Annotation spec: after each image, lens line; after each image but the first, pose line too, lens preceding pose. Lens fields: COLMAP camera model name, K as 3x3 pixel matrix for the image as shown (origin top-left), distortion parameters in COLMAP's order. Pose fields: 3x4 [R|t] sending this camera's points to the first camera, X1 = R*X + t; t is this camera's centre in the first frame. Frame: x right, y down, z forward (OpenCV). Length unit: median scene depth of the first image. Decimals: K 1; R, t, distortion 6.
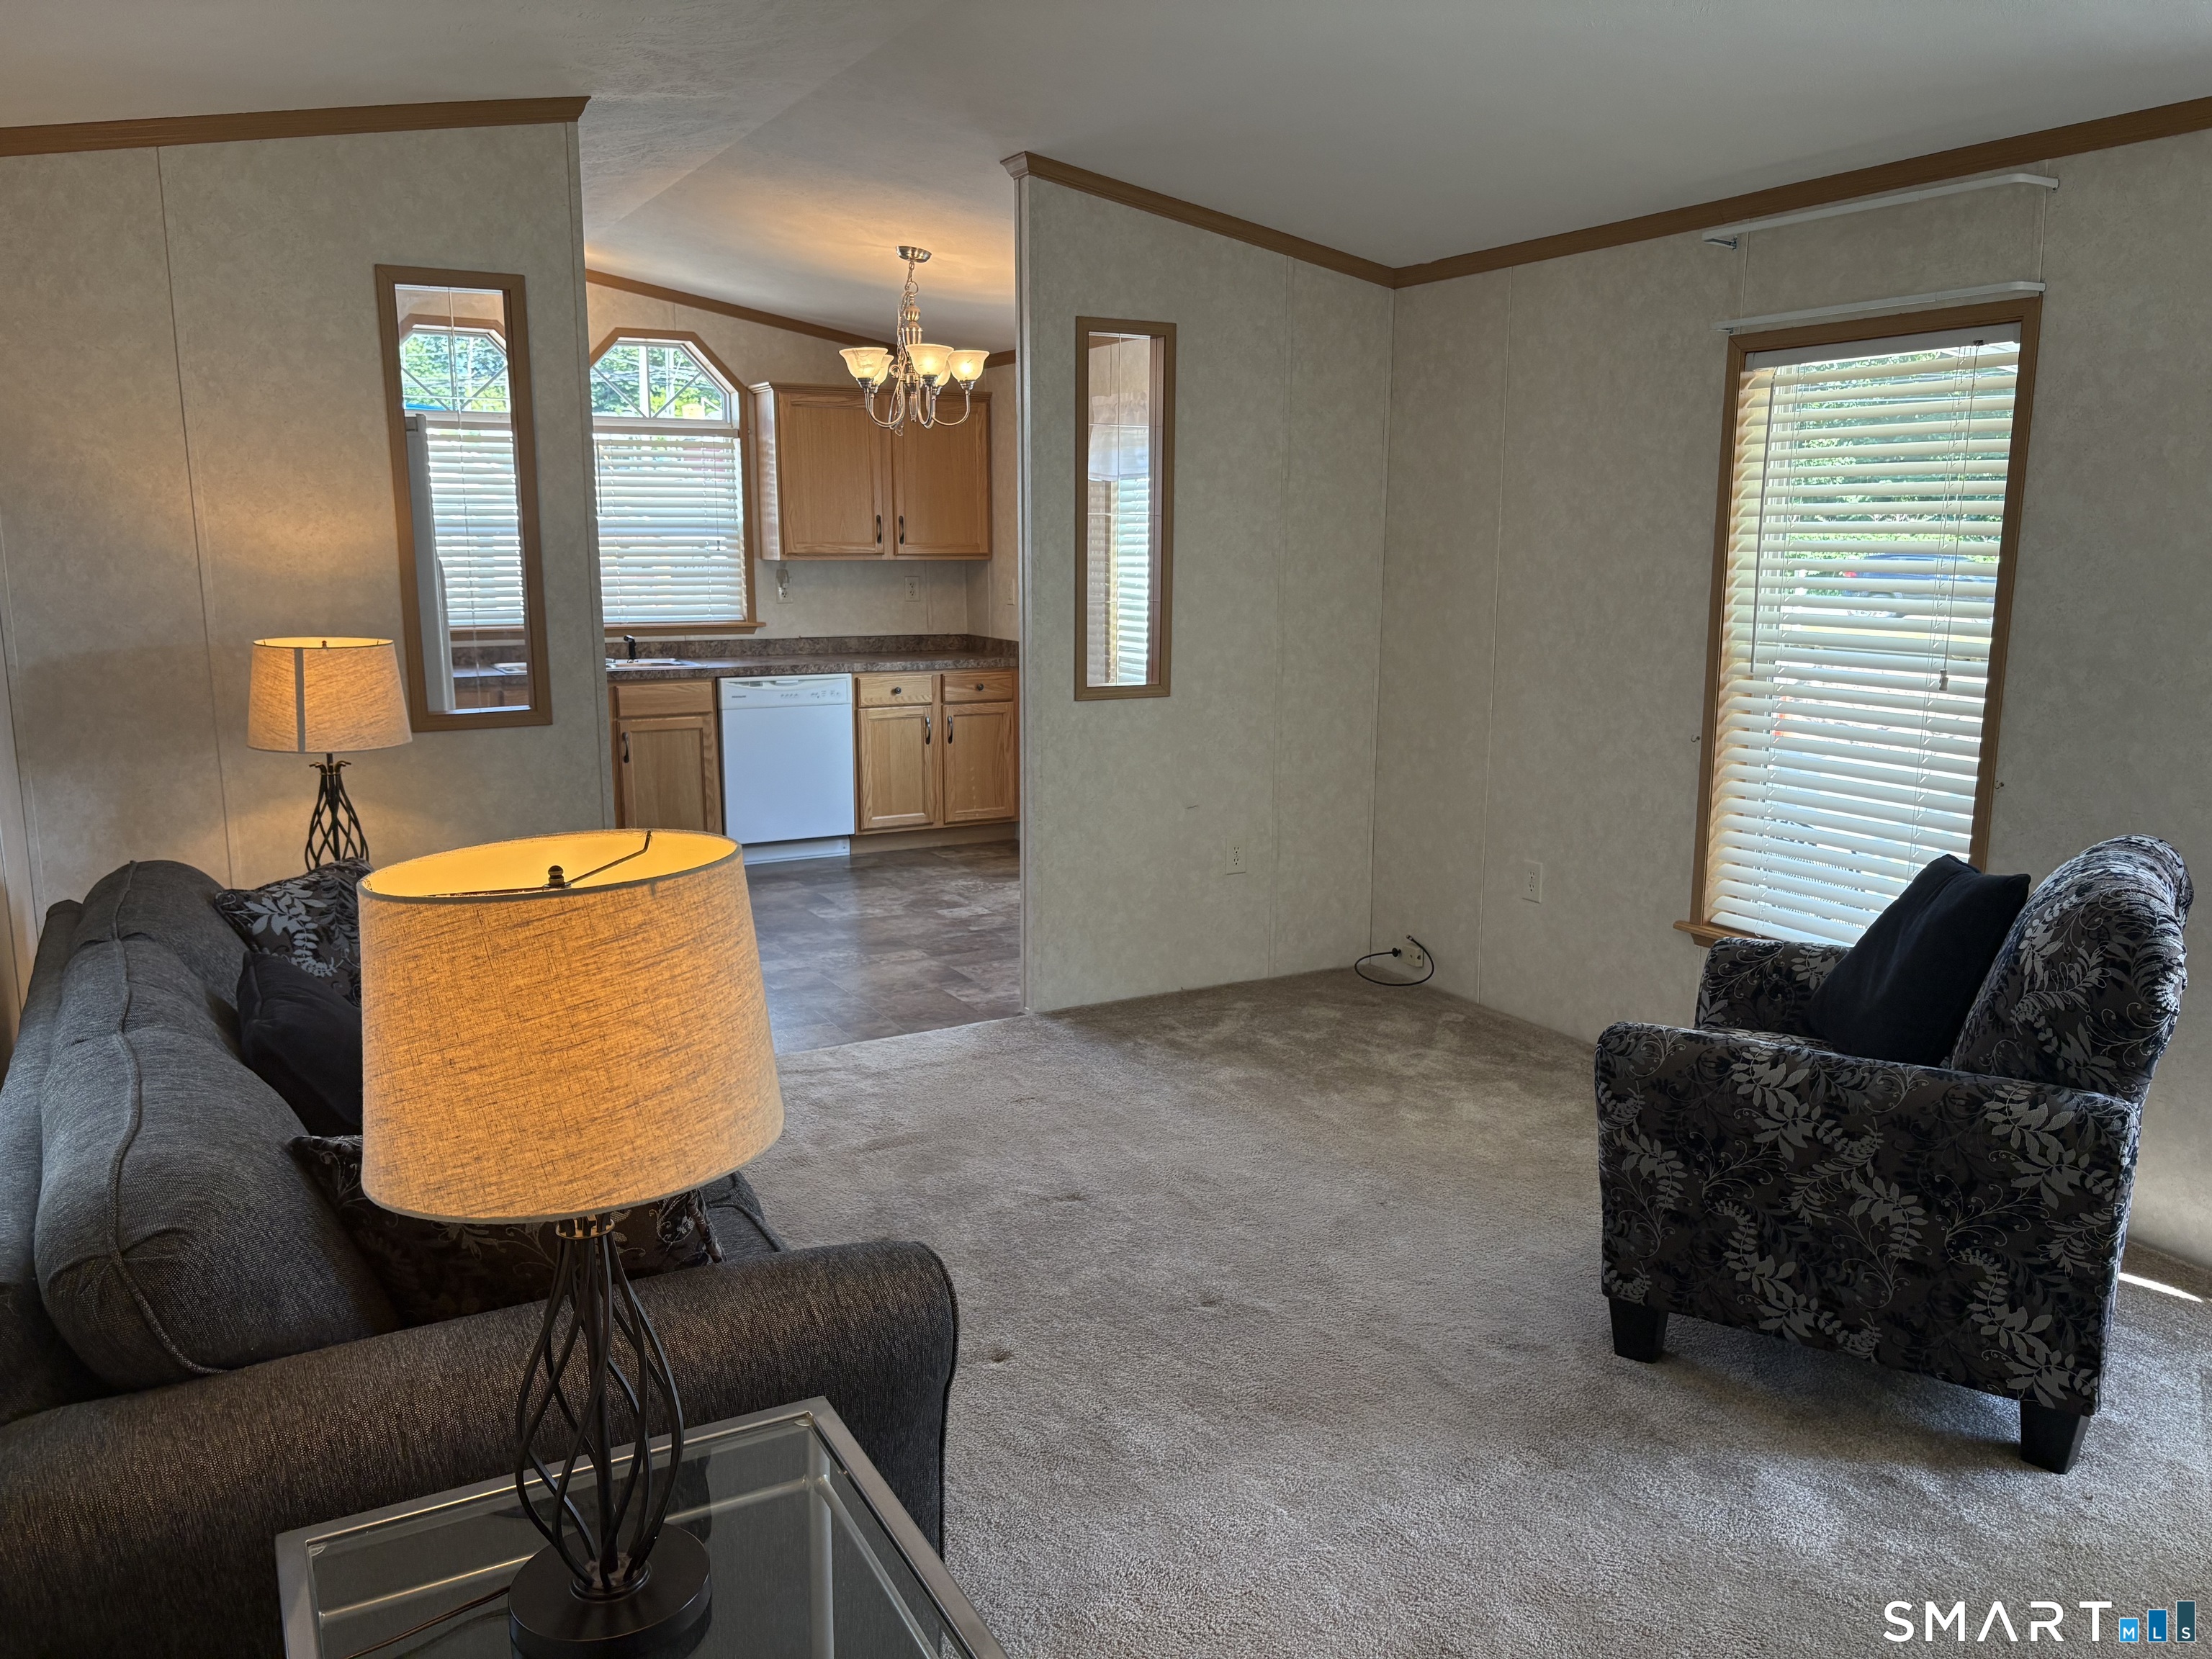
lens RADIAL K [[1670.3, 0, 1105.1], [0, 1670.3, 841.3], [0, 0, 1]] dist [0.043928, -0.041243]
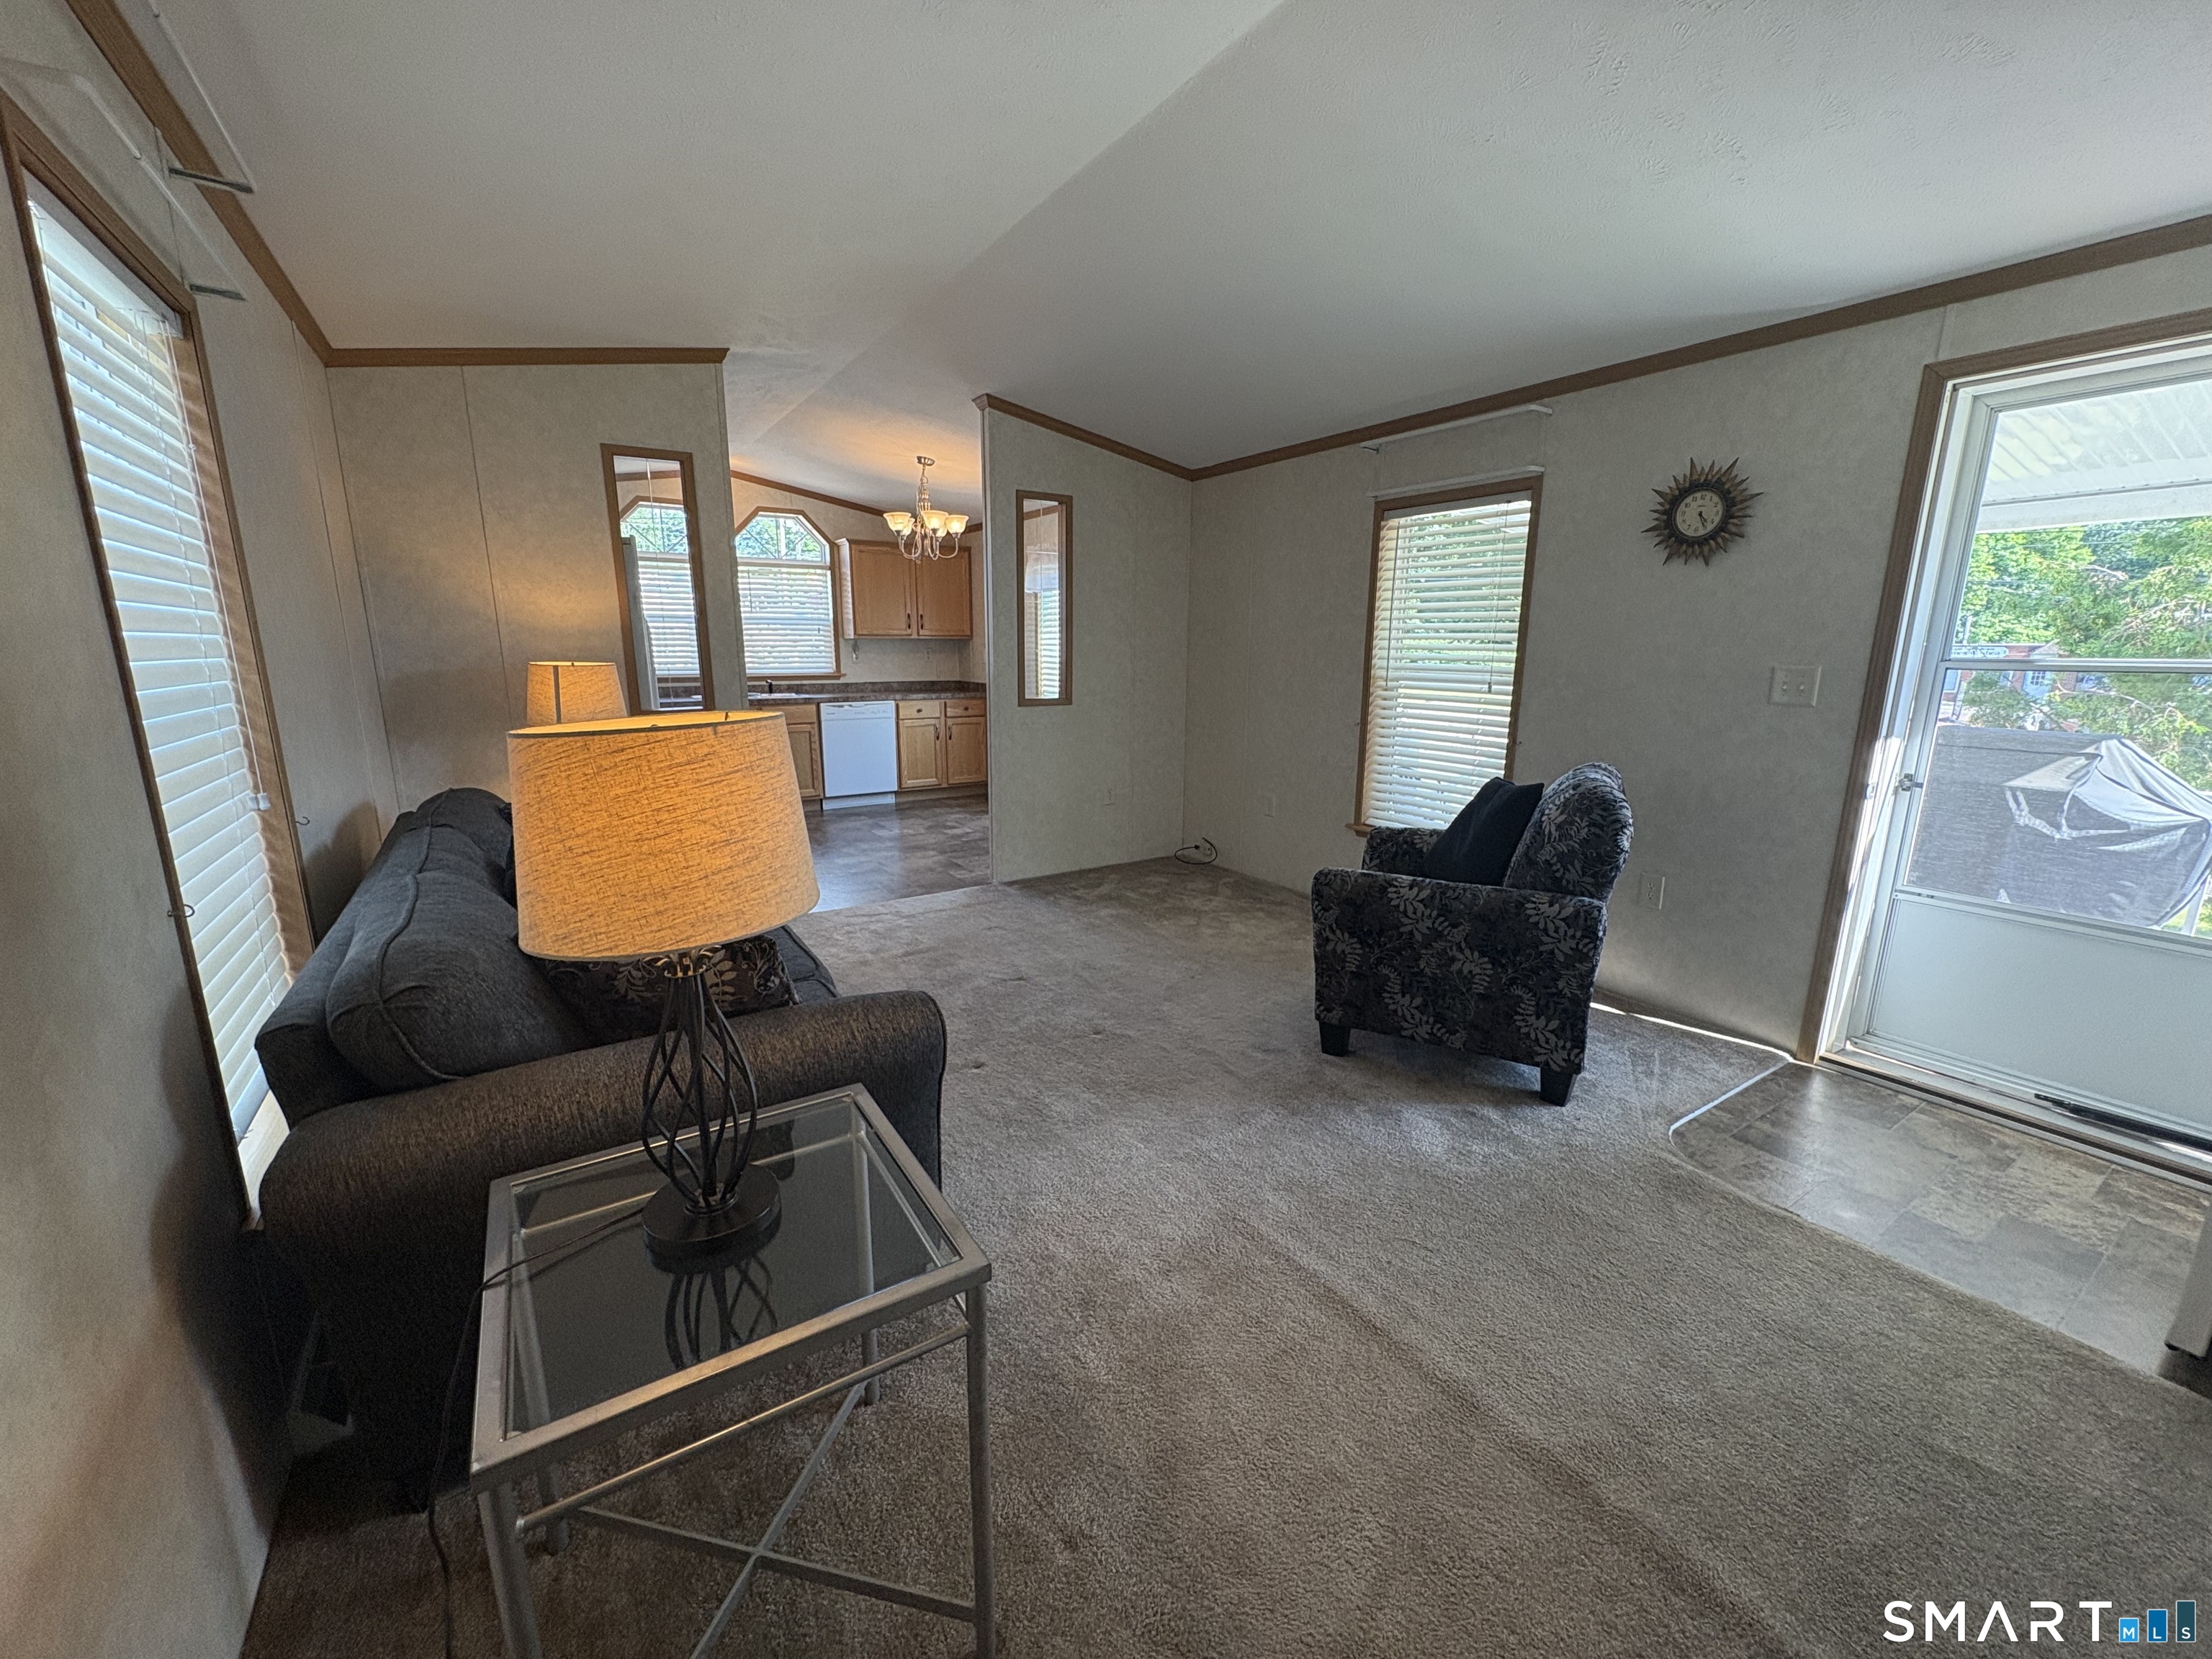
lens RADIAL K [[880.2, 0, 1108.8], [0, 880.2, 829.8], [0, 0, 1]] dist [0.000444, 0.000327]
pose [[0.996738, -0.012519, 0.079729, 0.002100], [0.010402, 0.999584, 0.026913, 0.029524], [-0.080032, -0.025996, 0.996453, 0.064863]]
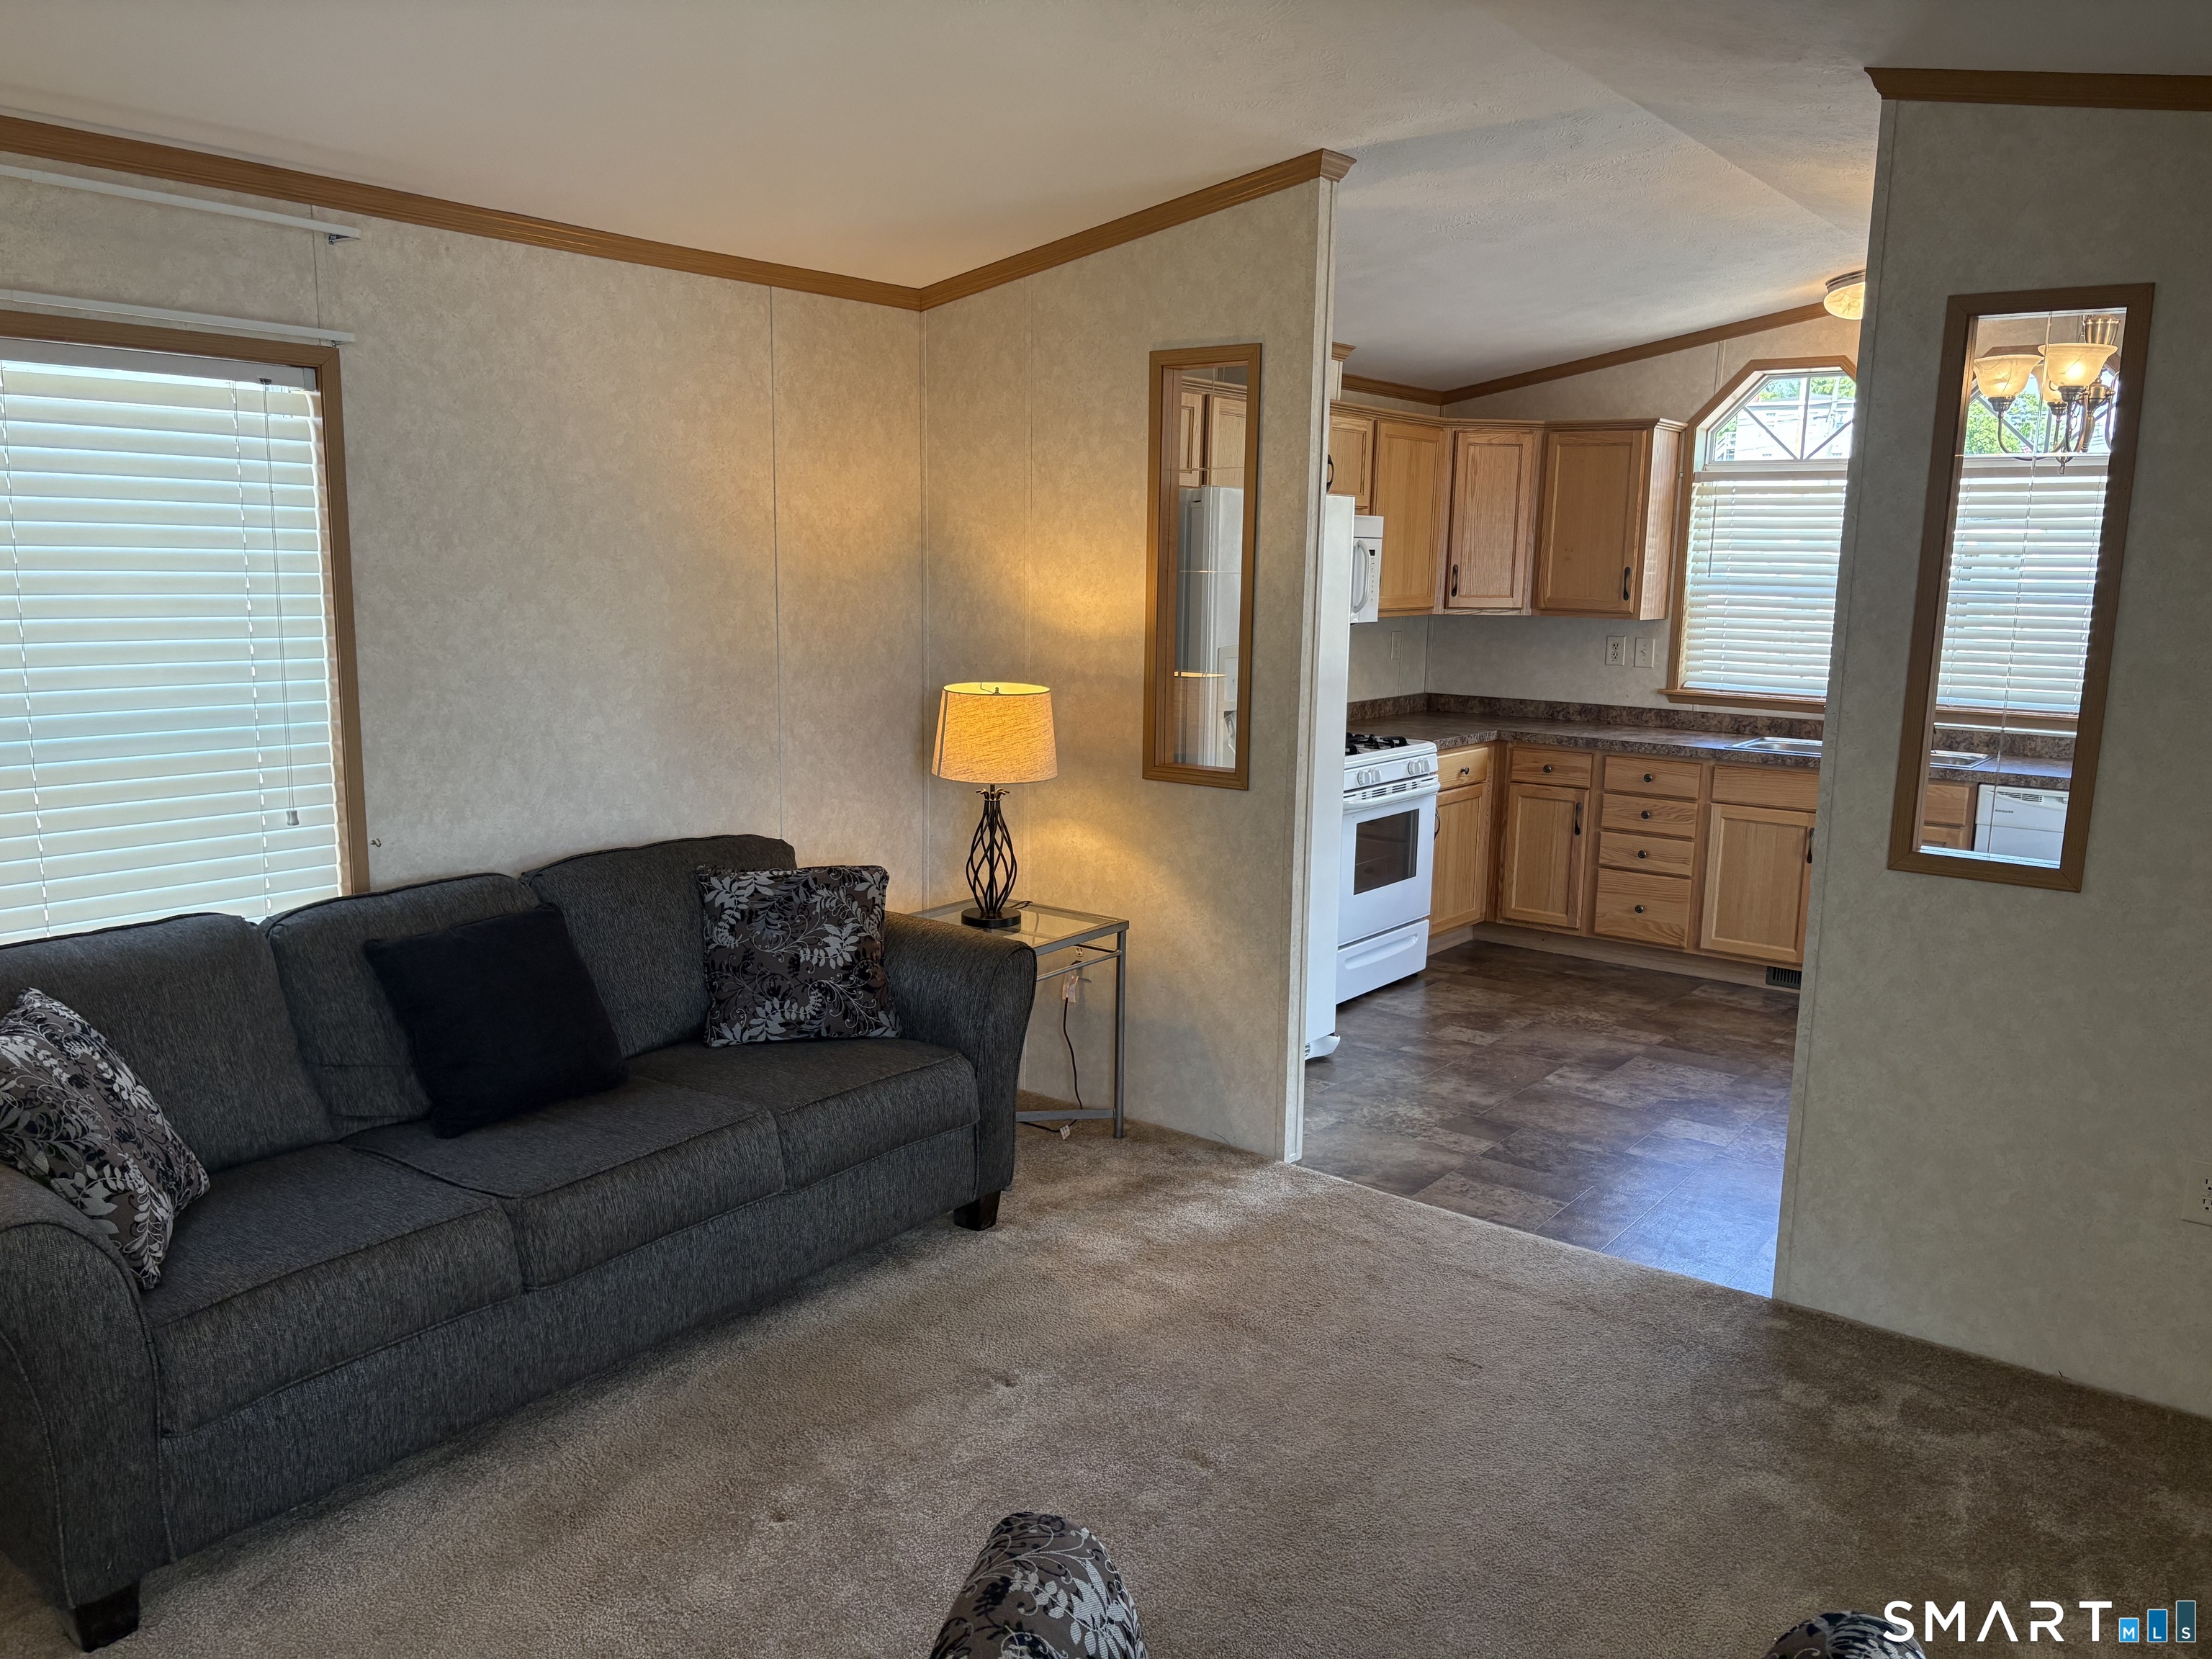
lens RADIAL K [[1670.3, 0, 1099.7], [0, 1670.3, 822.1], [0, 0, 1]] dist [0.043928, -0.041243]
pose [[0.404681, 0.151957, -0.901744, 0.595817], [-0.184141, 0.979439, 0.082411, -0.130471], [0.895726, 0.132698, 0.424342, 0.561748]]
